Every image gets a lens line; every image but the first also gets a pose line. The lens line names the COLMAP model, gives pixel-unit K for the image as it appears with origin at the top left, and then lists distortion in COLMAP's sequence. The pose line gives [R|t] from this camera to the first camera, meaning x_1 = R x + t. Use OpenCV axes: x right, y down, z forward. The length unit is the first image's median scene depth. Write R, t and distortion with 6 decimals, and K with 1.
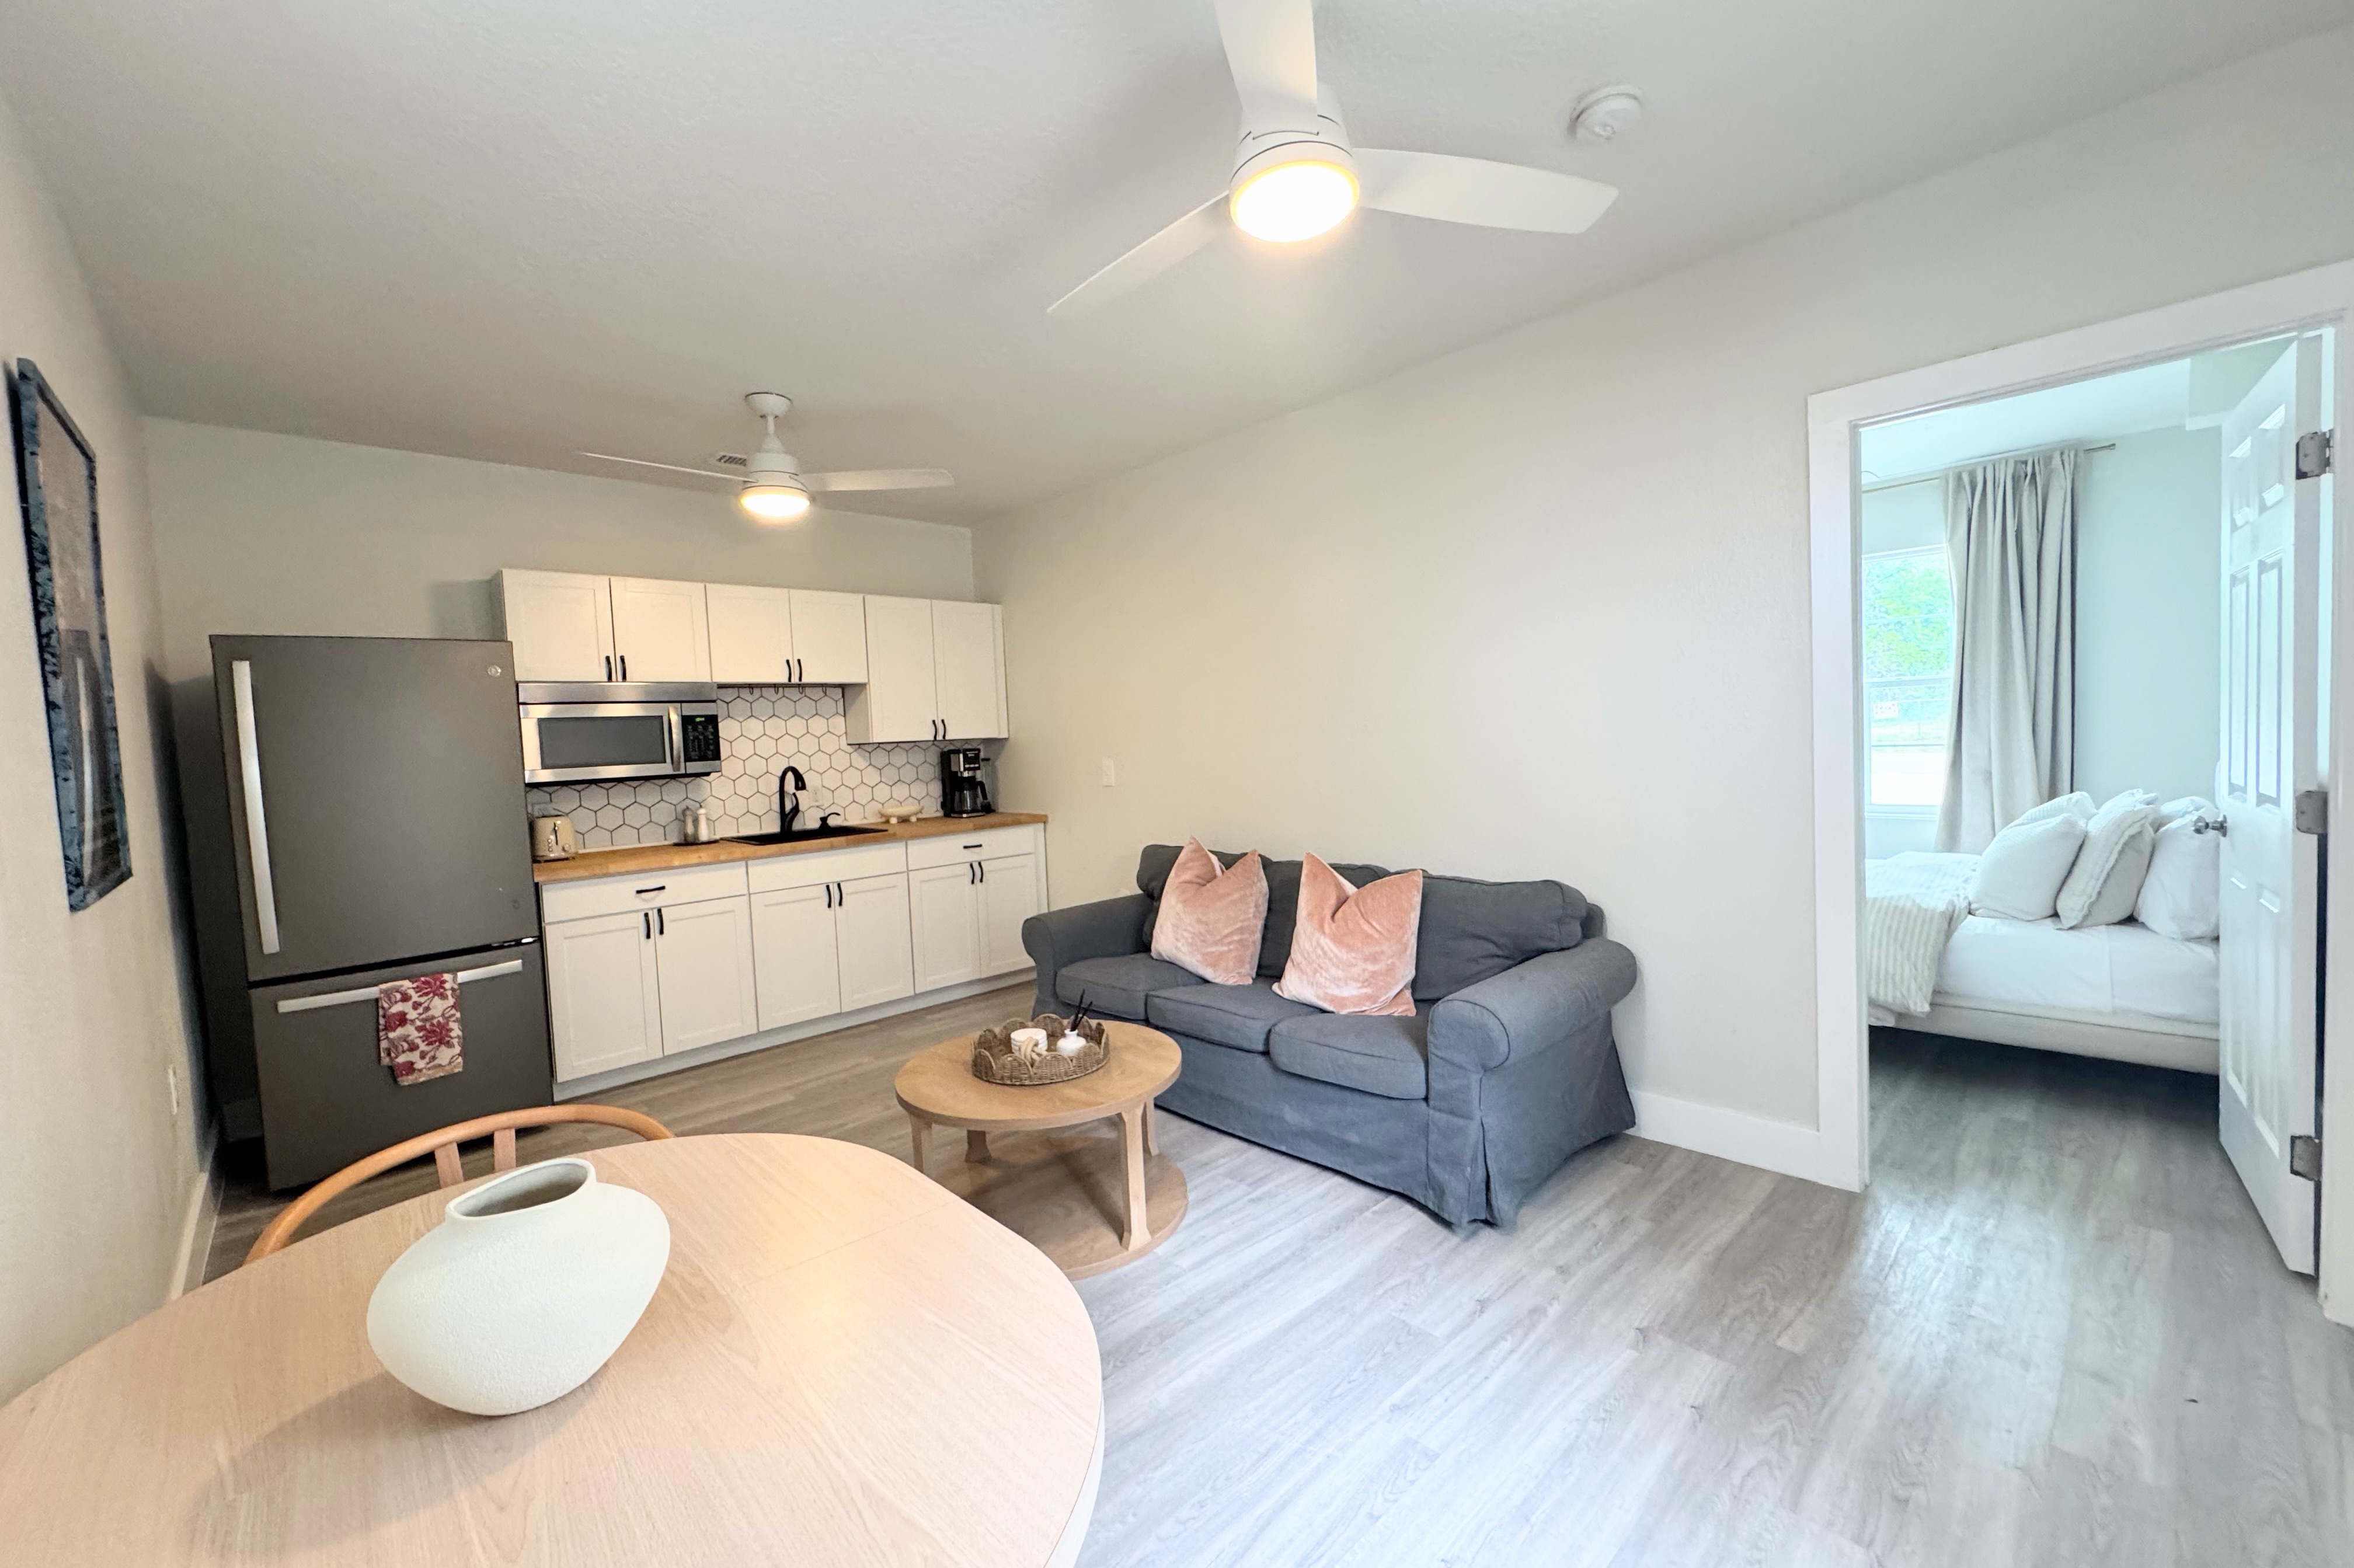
lens RADIAL K [[949.0, 0, 1184.0], [0, 949.0, 783.1], [0, 0, 1]] dist [-0.002750, 0.001028]
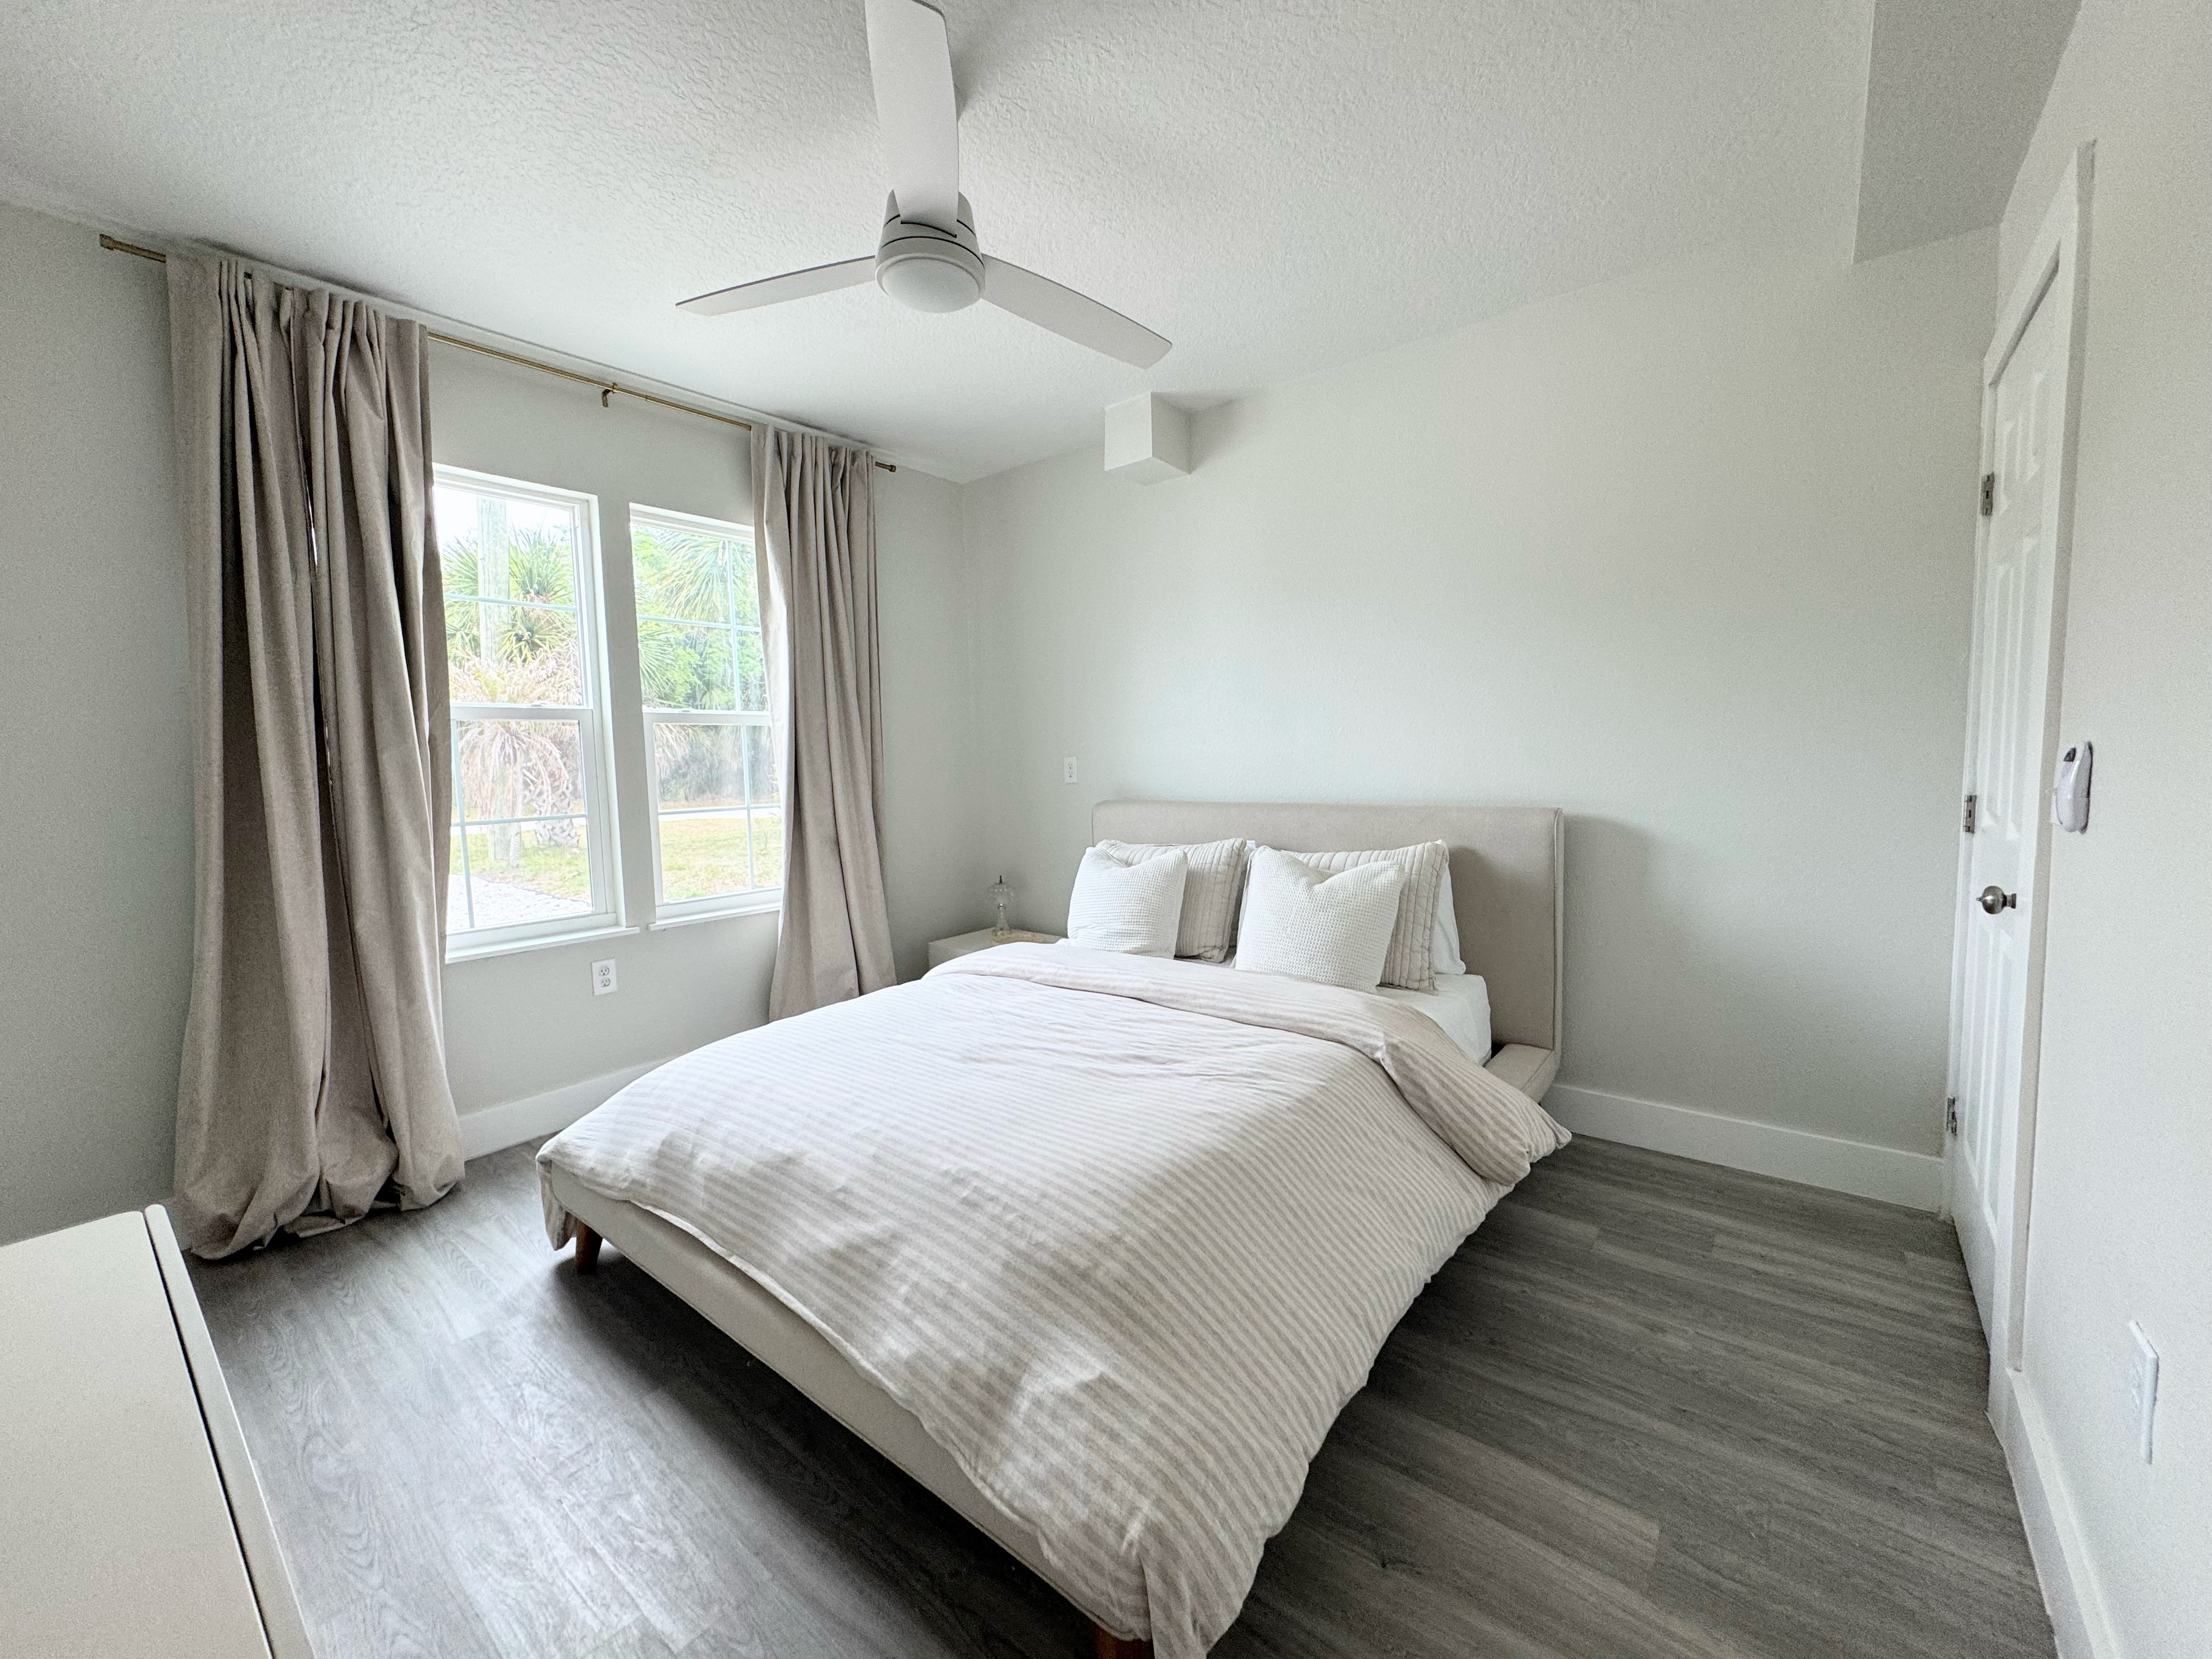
lens RADIAL K [[887.4, 0, 1113.8], [0, 887.4, 825.9], [0, 0, 1]] dist [-0.000828, -0.000469]
pose [[-0.136748, -0.033513, 0.990039, 0.080407], [0.083890, 0.995446, 0.045283, -0.029062], [-0.987047, 0.089246, -0.133314, 0.645052]]
